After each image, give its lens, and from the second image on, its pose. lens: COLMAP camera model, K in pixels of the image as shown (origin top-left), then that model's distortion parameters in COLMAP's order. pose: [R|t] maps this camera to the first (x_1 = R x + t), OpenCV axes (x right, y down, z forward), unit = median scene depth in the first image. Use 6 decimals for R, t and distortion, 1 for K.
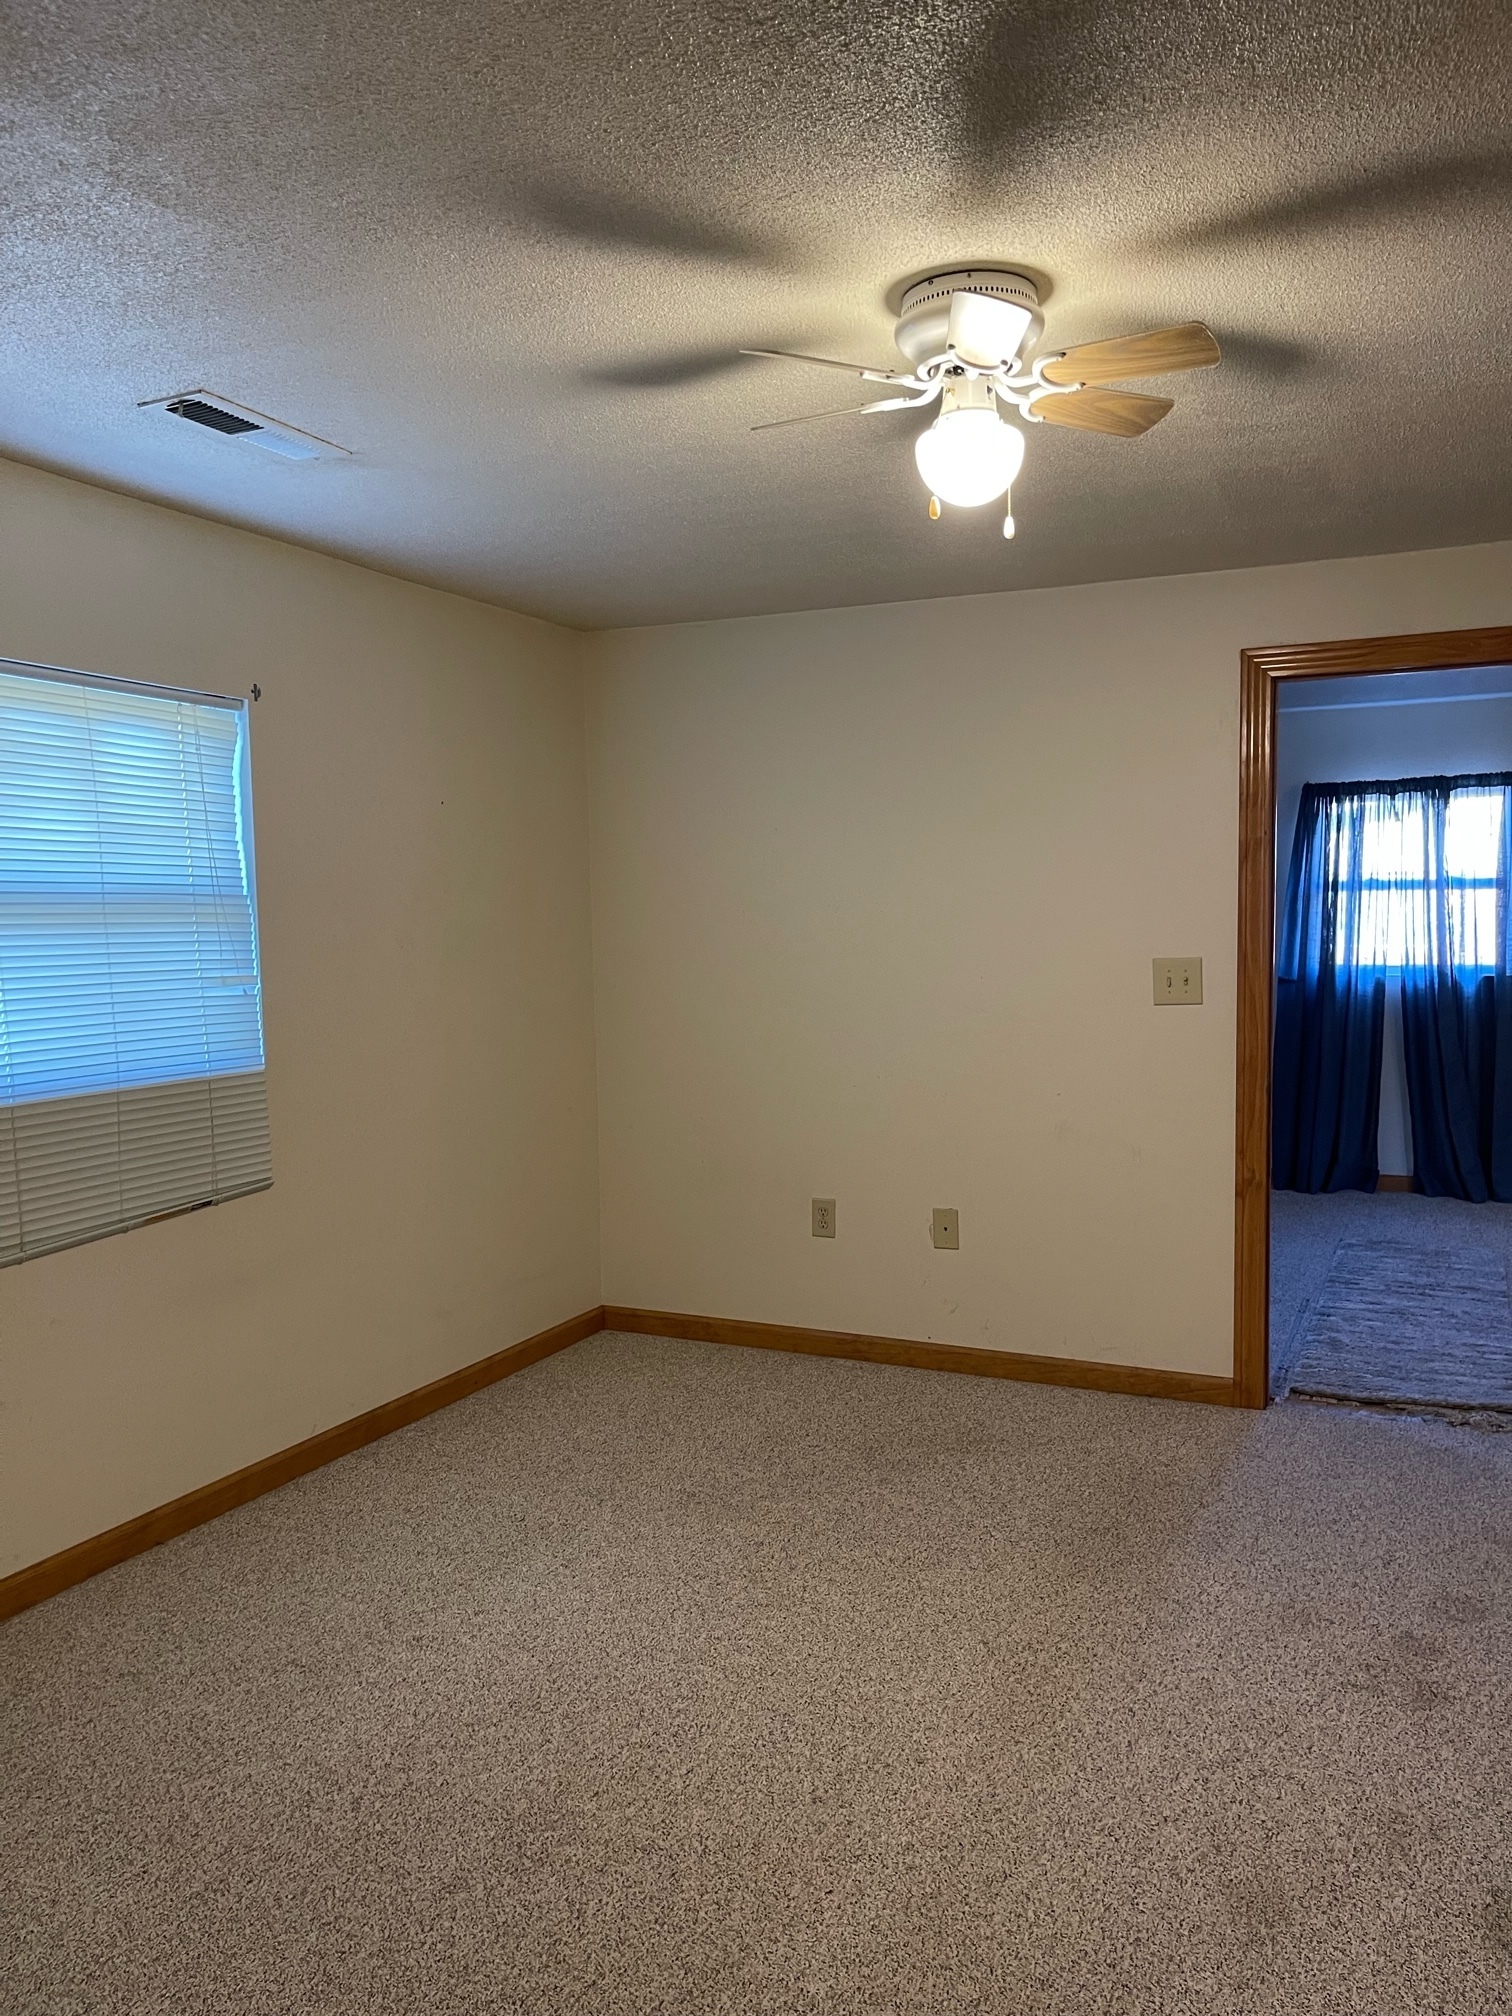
lens RADIAL K [[1526.1, 0, 764.8], [0, 1526.1, 1014.6], [0, 0, 1]] dist [0.066816, -0.133766]
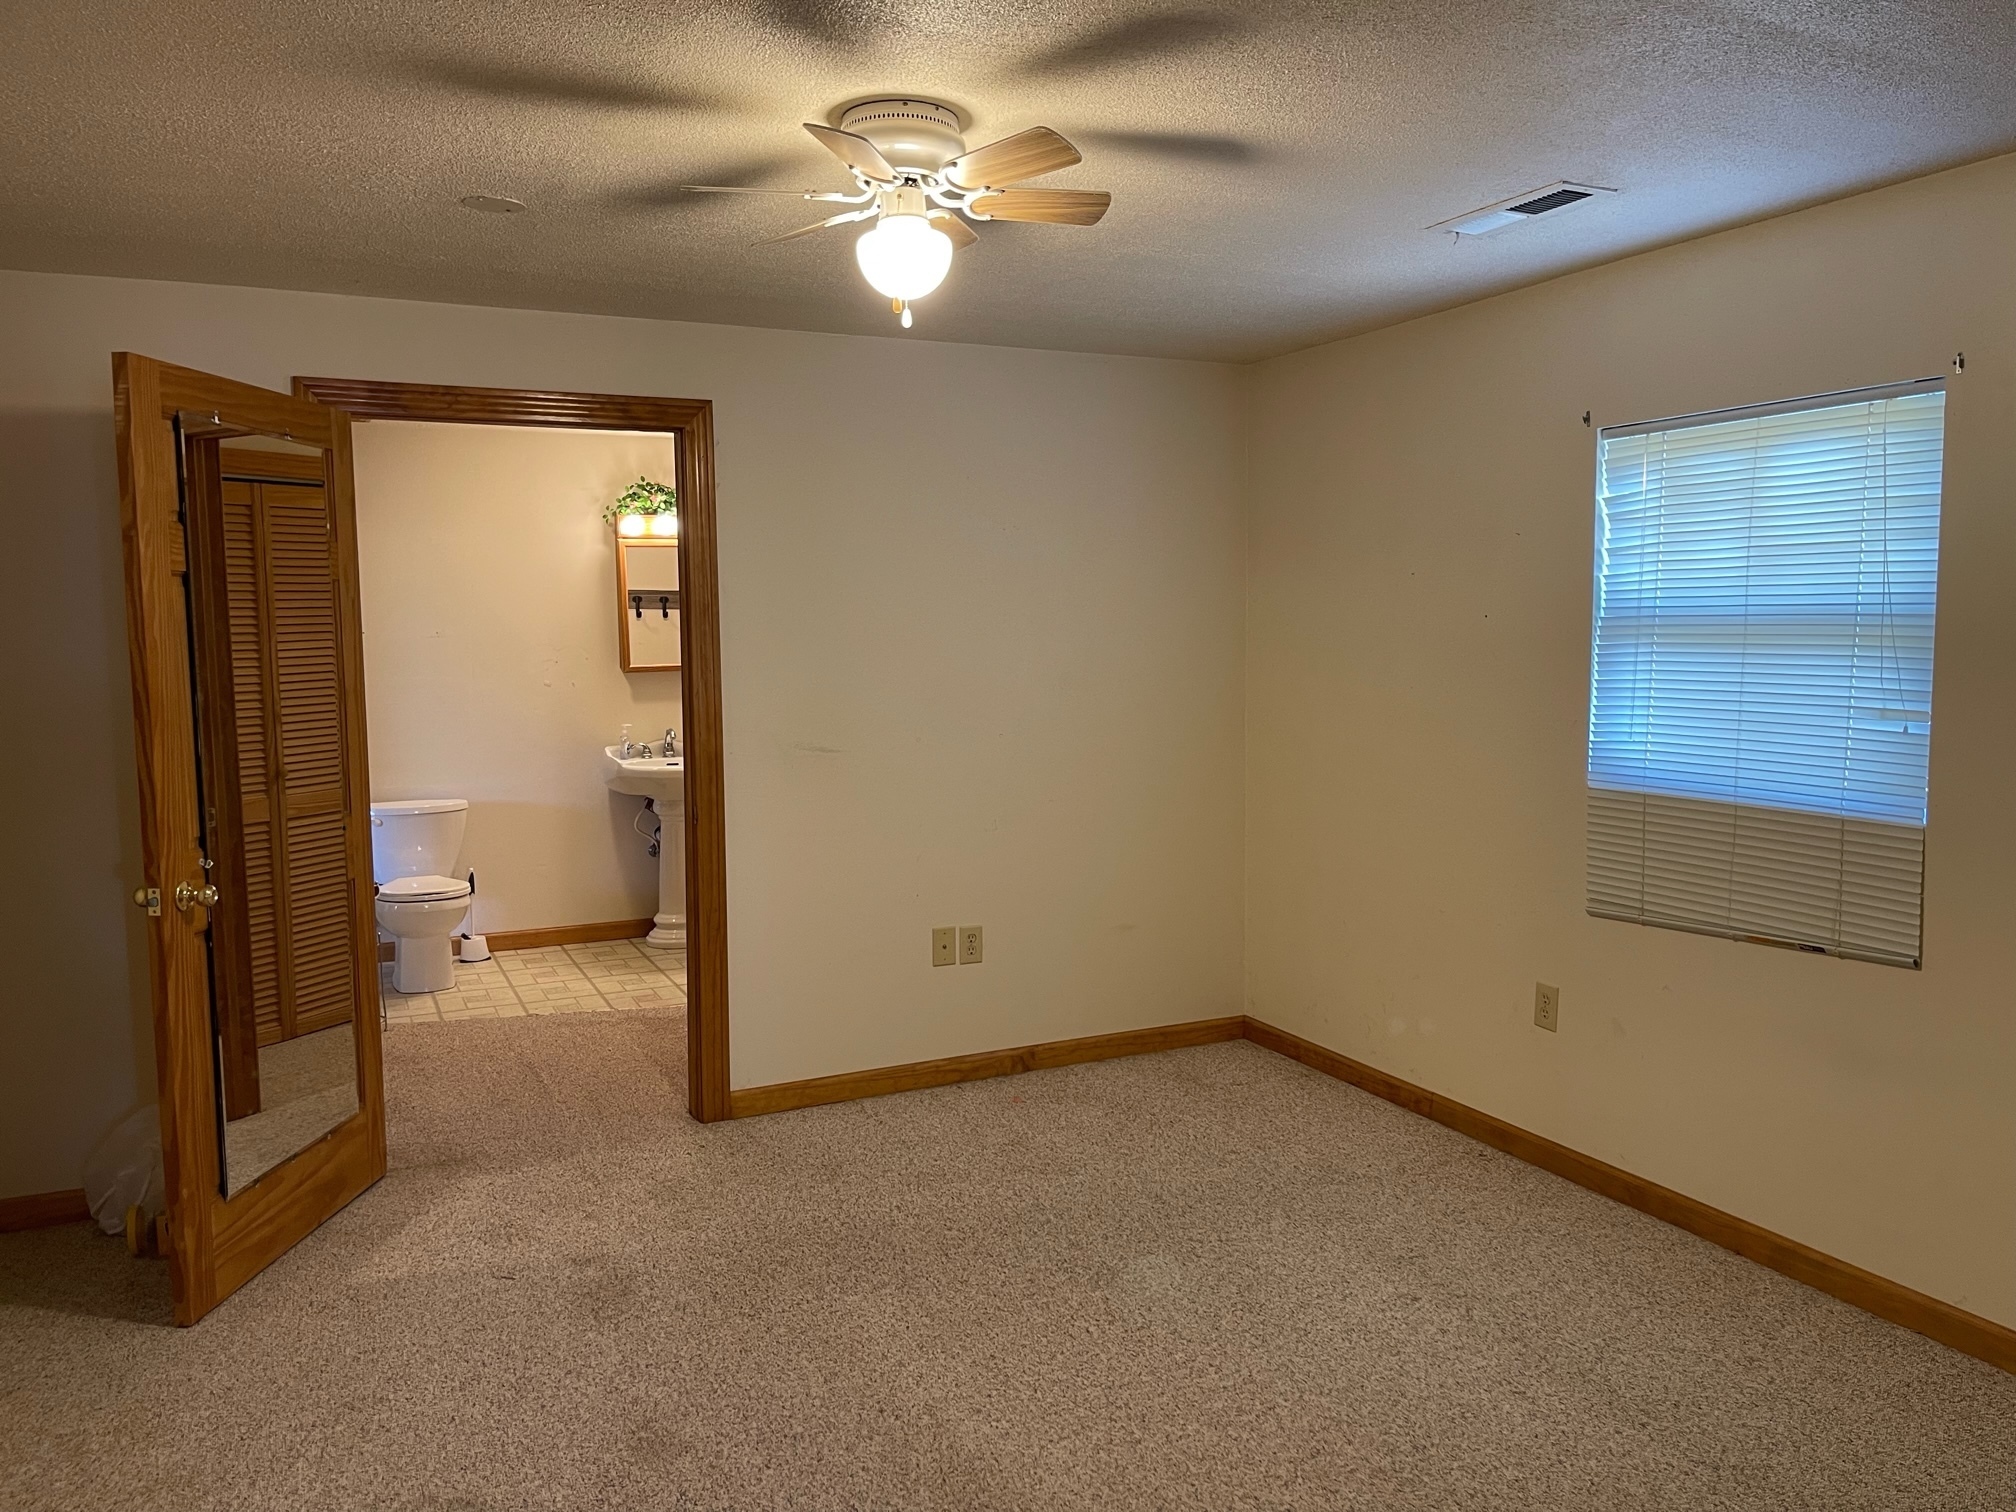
lens RADIAL K [[1526.1, 0, 1018.8], [0, 1526.1, 760.1], [0, 0, 1]] dist [0.066816, -0.133766]
pose [[-0.653525, 0.082233, -0.752424, 0.689645], [-0.037410, 0.989357, 0.140621, -0.110206], [0.755980, 0.120047, -0.643493, 1.316171]]
